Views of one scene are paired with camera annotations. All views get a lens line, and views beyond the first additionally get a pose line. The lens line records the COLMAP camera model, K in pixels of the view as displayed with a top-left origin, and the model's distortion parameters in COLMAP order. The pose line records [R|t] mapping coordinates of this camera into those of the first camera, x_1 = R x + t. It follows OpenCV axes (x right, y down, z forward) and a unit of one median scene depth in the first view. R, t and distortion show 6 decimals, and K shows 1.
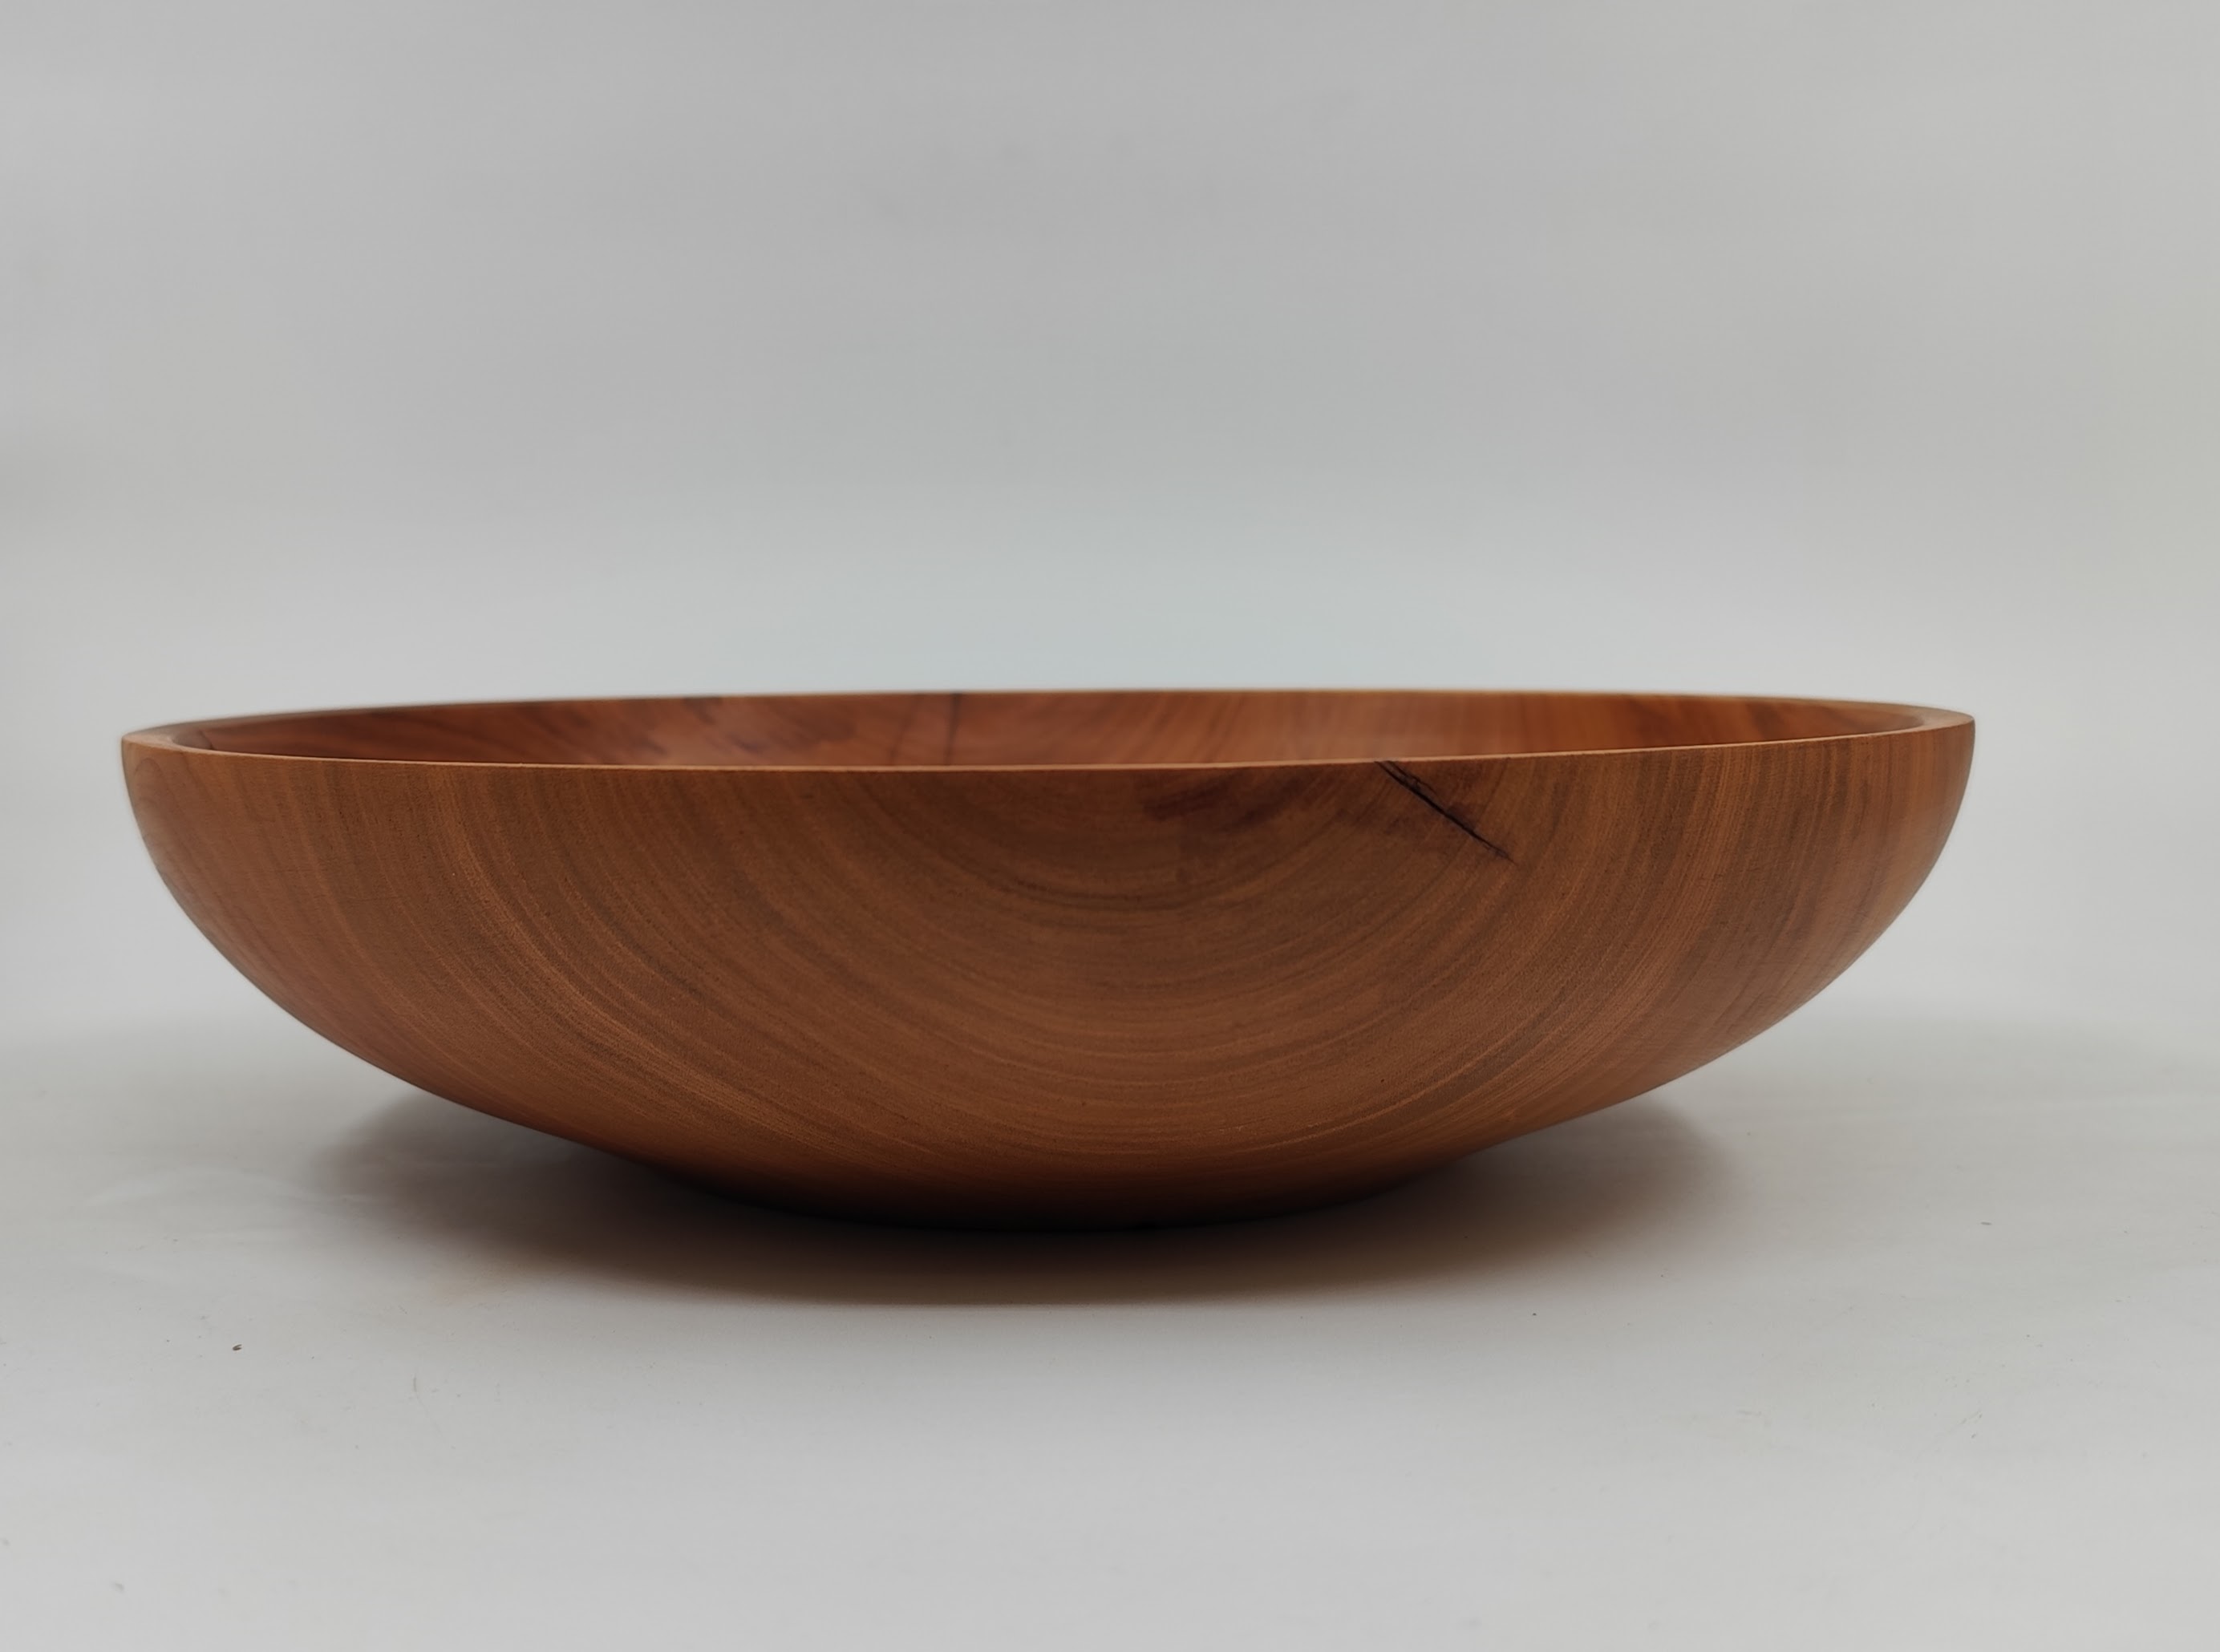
lens RADIAL K [[2301.0, 0, 1102.9], [0, 2301.0, 838.4], [0, 0, 1]] dist [0.064199, 0.000000]
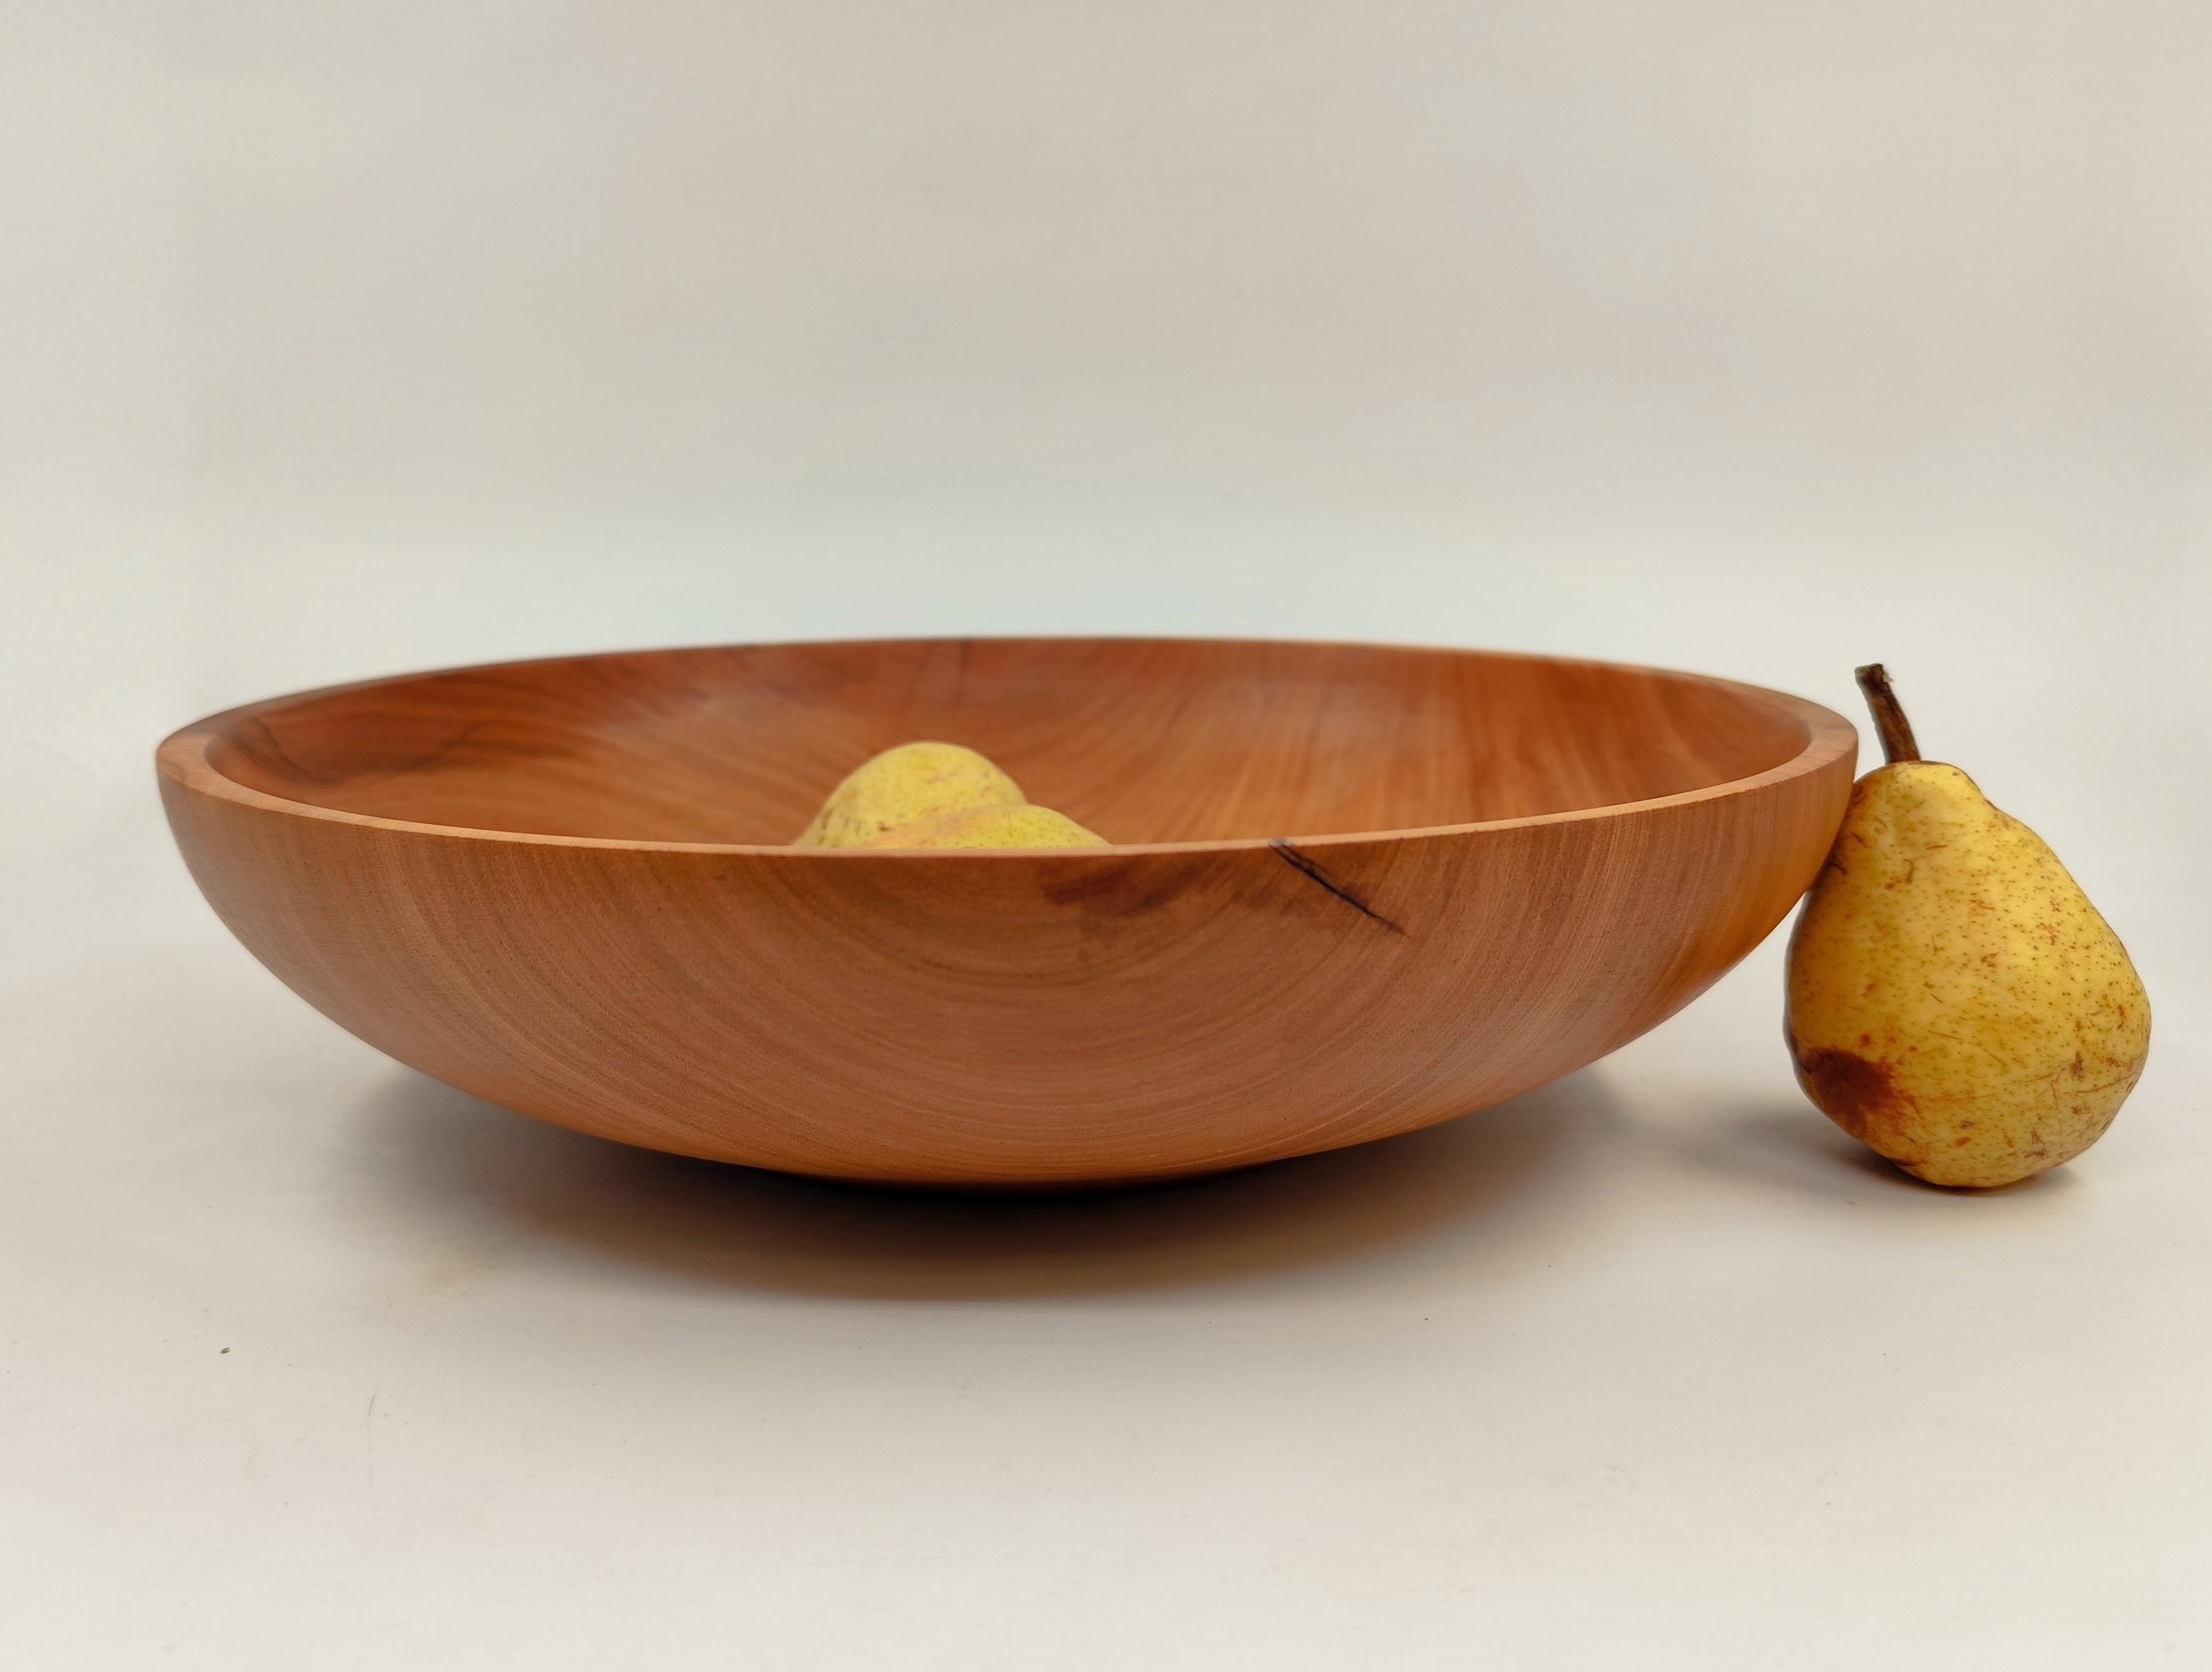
lens RADIAL K [[1837.6, 0, 1117.8], [0, 1837.6, 814.1], [0, 0, 1]] dist [0.045151, -0.031239]
pose [[0.999769, 0.006709, -0.020403, 0.063737], [-0.004943, 0.996335, 0.085398, -0.112632], [0.020901, -0.085277, 0.996138, 0.173851]]
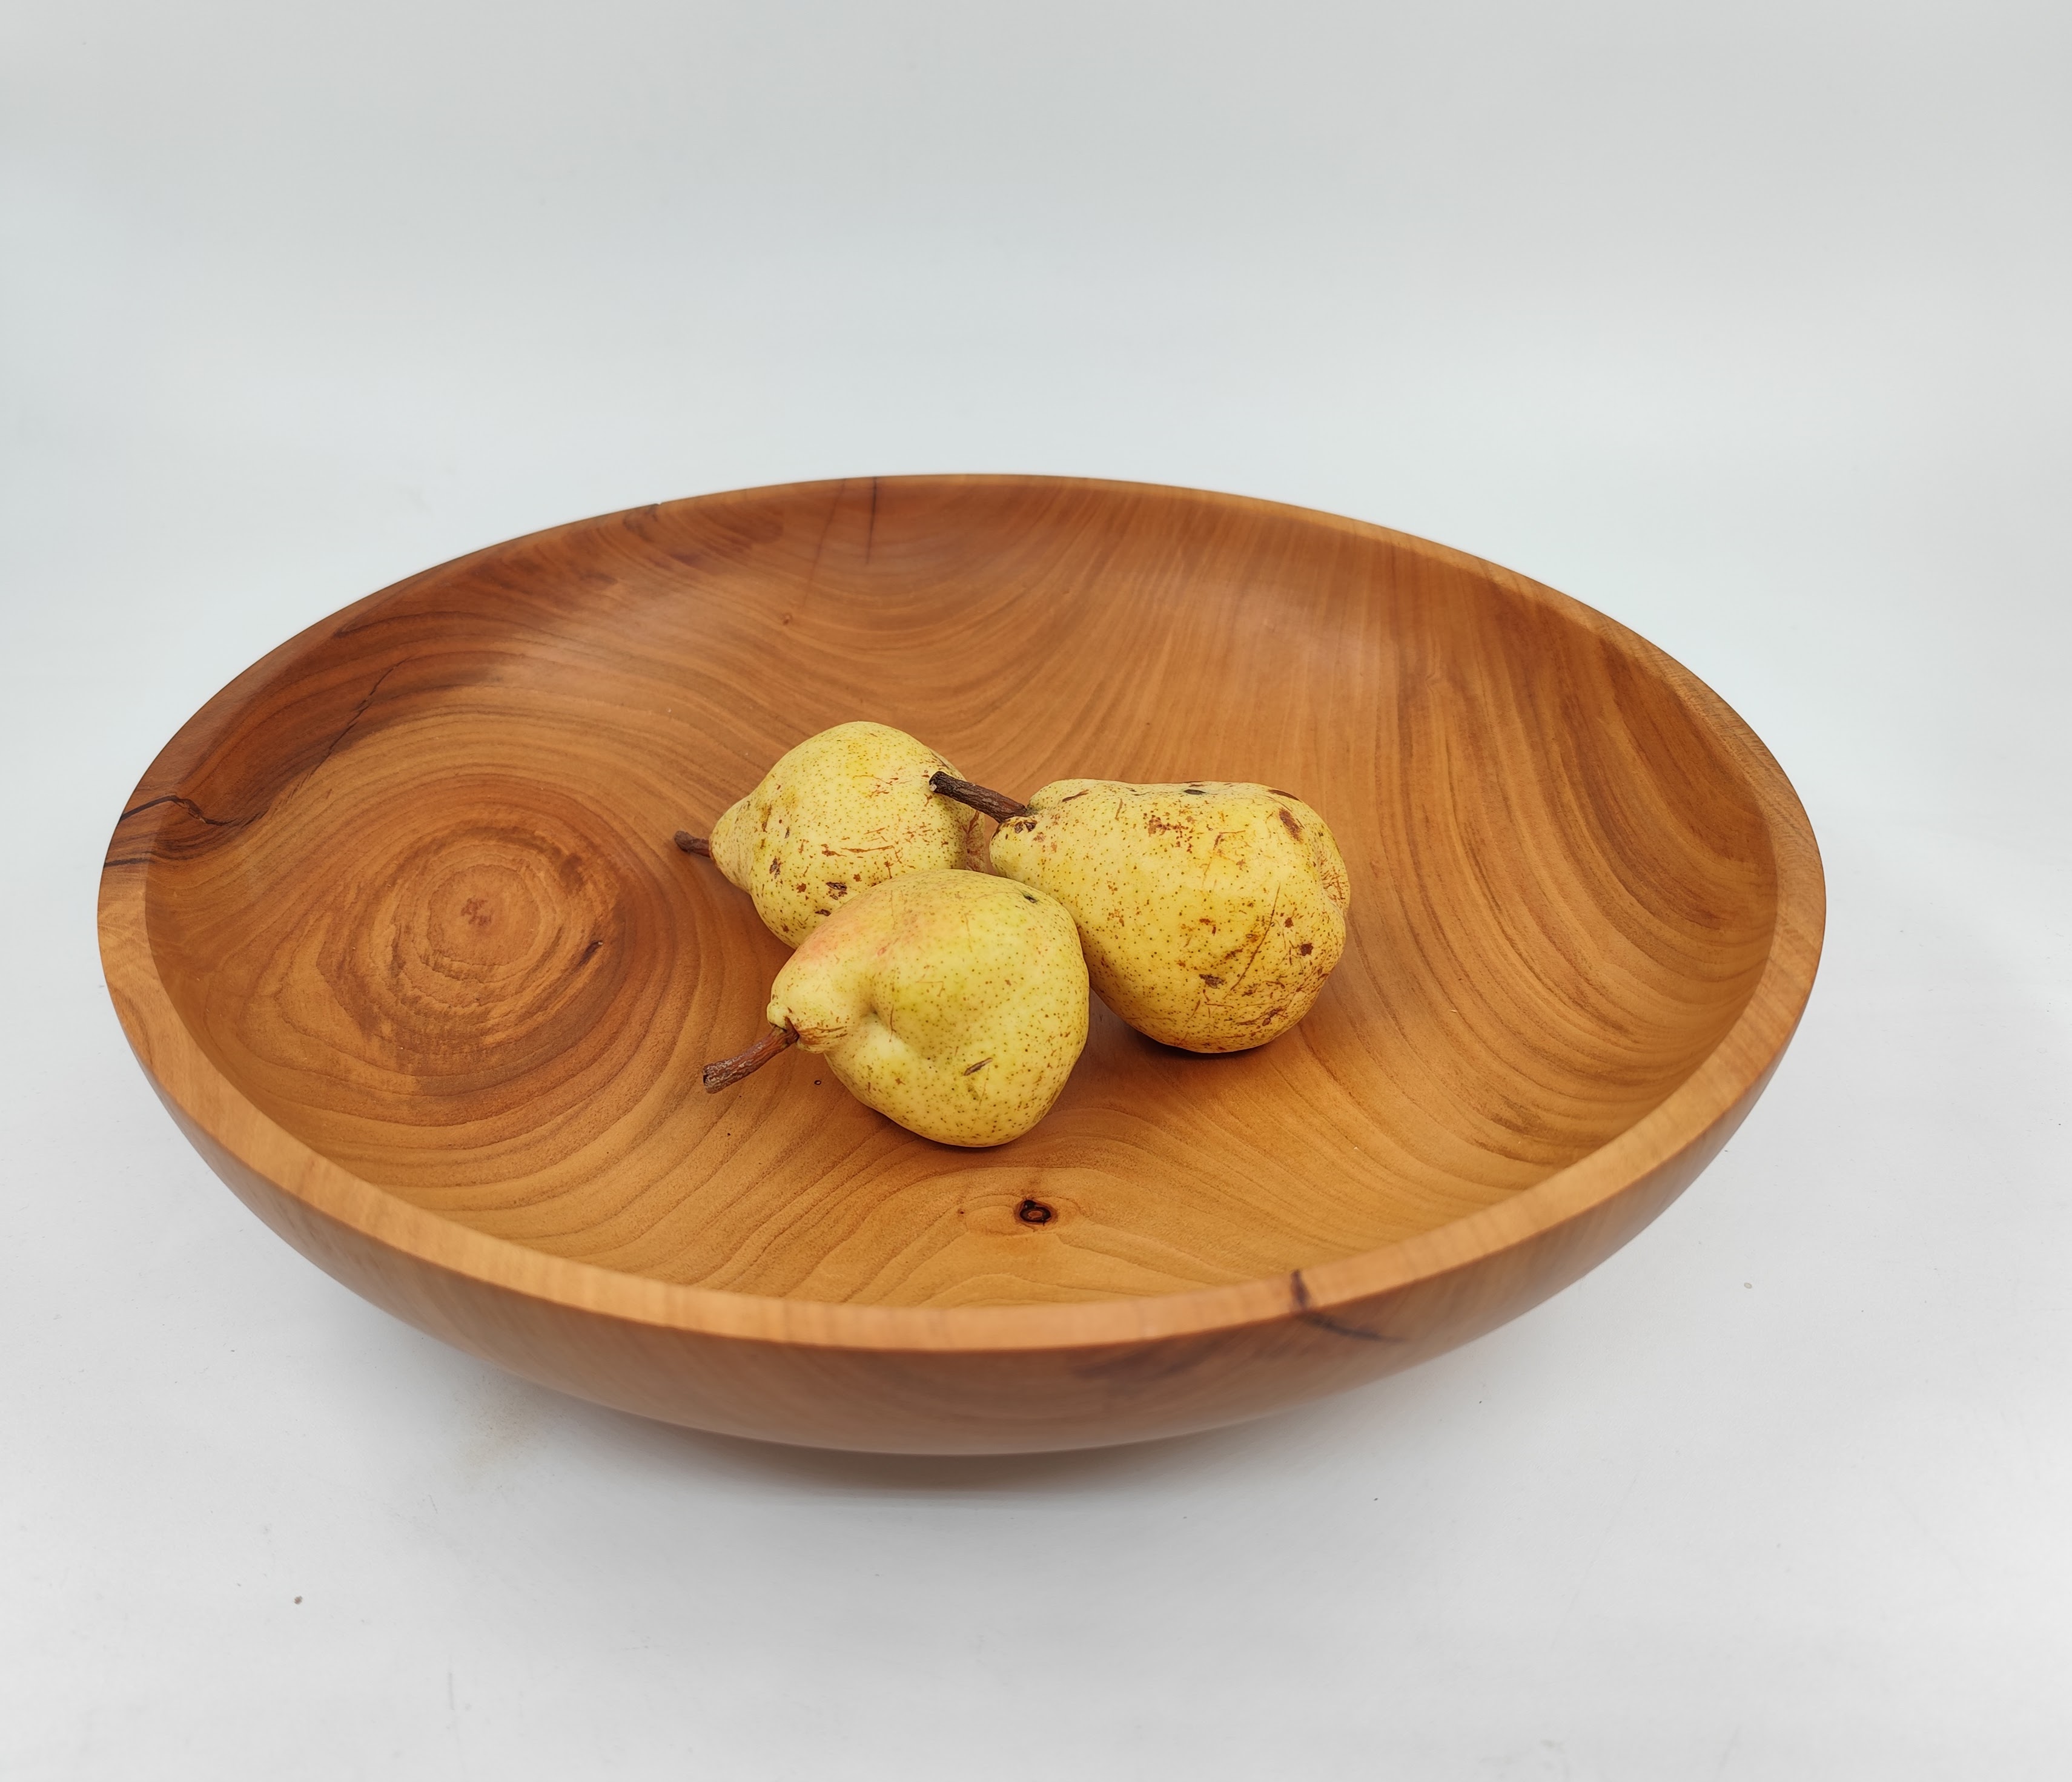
lens RADIAL K [[1717.0, 0, 1034.3], [0, 1717.0, 901.5], [0, 0, 1]] dist [0.009366, 0.001780]
pose [[0.999495, 0.005698, 0.031269, -0.024174], [-0.019480, 0.887198, 0.460978, -0.532861], [-0.025115, -0.461354, 0.886860, 0.383223]]
